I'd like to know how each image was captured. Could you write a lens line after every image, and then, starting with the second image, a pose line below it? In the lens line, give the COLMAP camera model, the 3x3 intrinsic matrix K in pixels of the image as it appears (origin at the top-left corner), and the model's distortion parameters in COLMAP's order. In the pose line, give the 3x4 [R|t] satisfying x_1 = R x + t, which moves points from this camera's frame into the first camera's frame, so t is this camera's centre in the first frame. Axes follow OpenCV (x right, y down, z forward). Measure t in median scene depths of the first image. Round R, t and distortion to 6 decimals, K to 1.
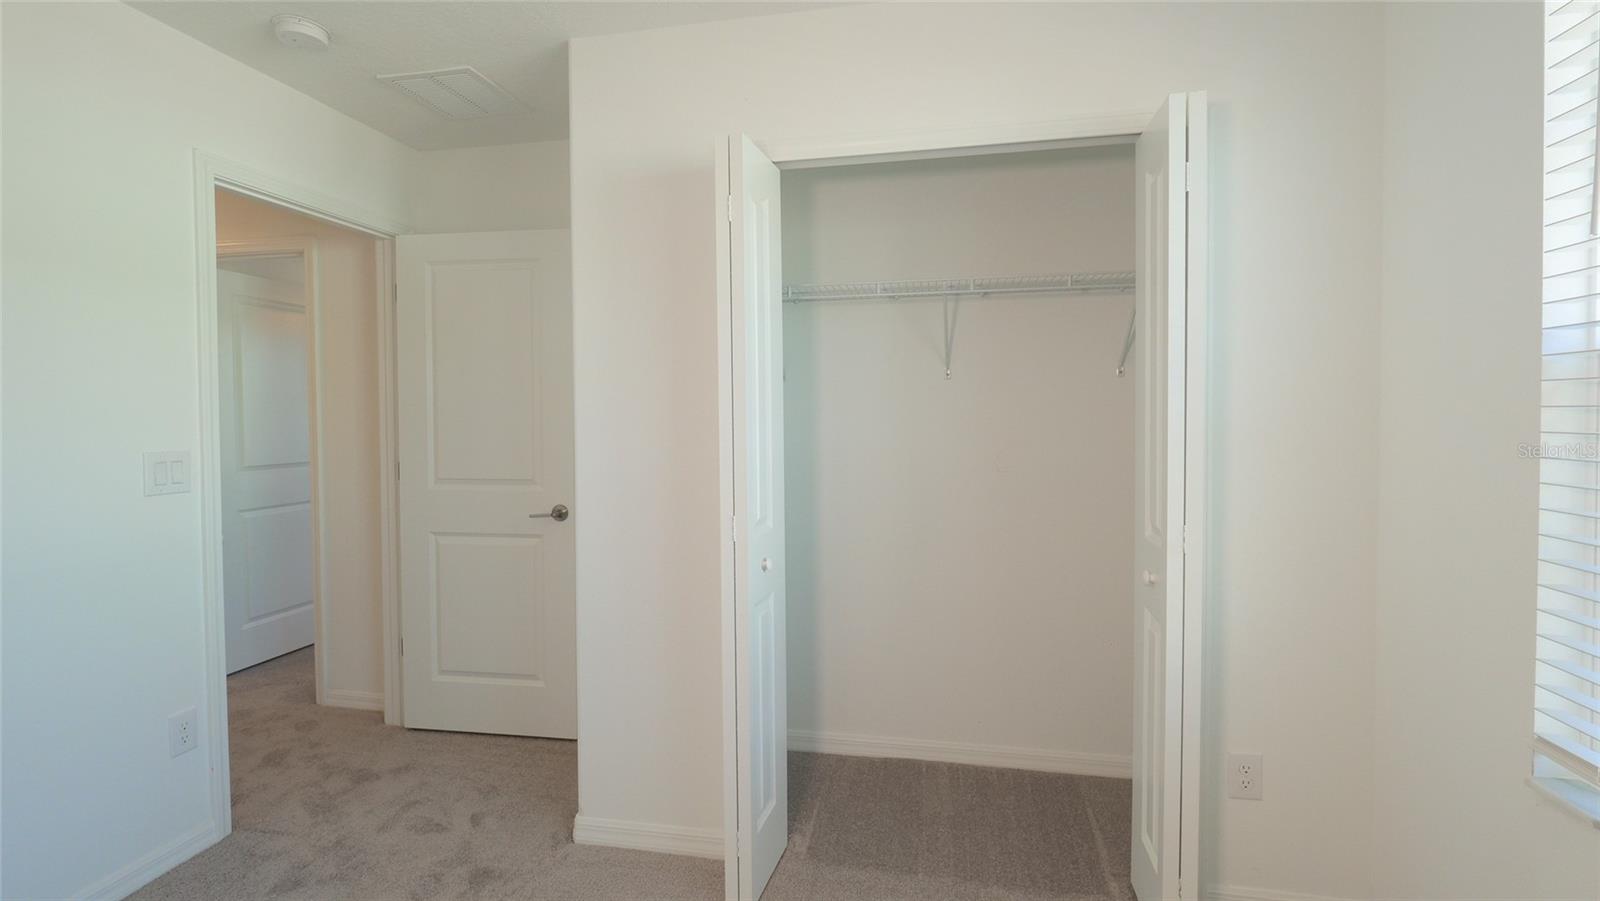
lens RADIAL K [[728.9, 0, 795.7], [0, 728.9, 437.8], [0, 0, 1]] dist [-0.002038, -0.000505]
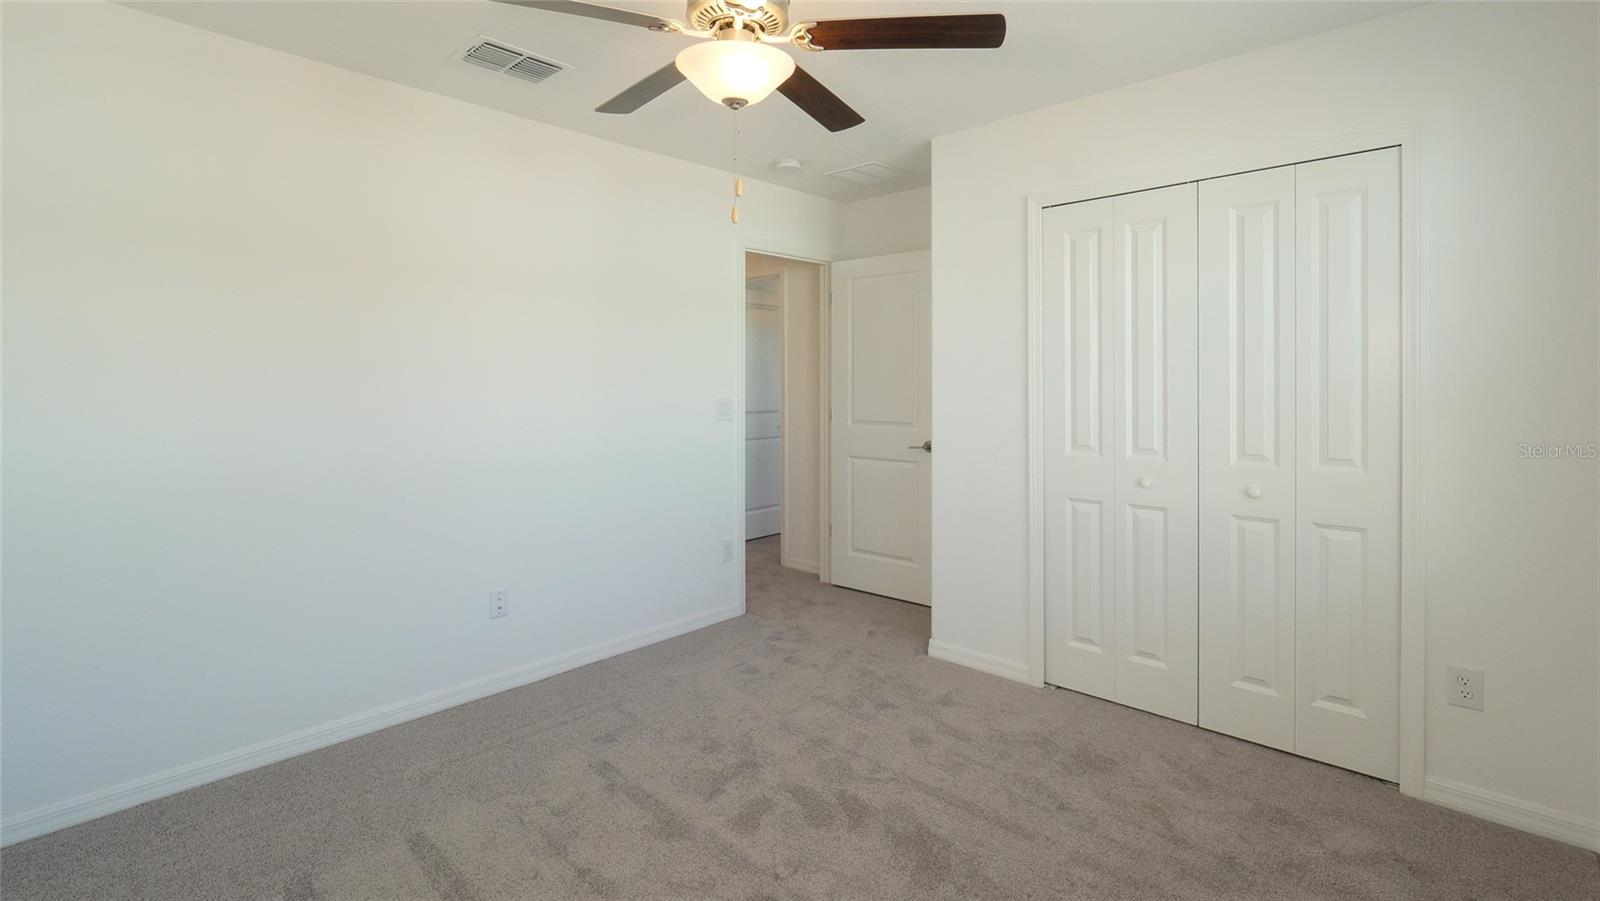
lens RADIAL K [[728.9, 0, 795.7], [0, 728.9, 437.8], [0, 0, 1]] dist [-0.002038, -0.000505]
pose [[0.856752, 0.038978, -0.514253, 0.198338], [-0.011943, 0.998372, 0.055775, 0.010160], [0.515590, -0.041643, 0.855823, -0.383295]]
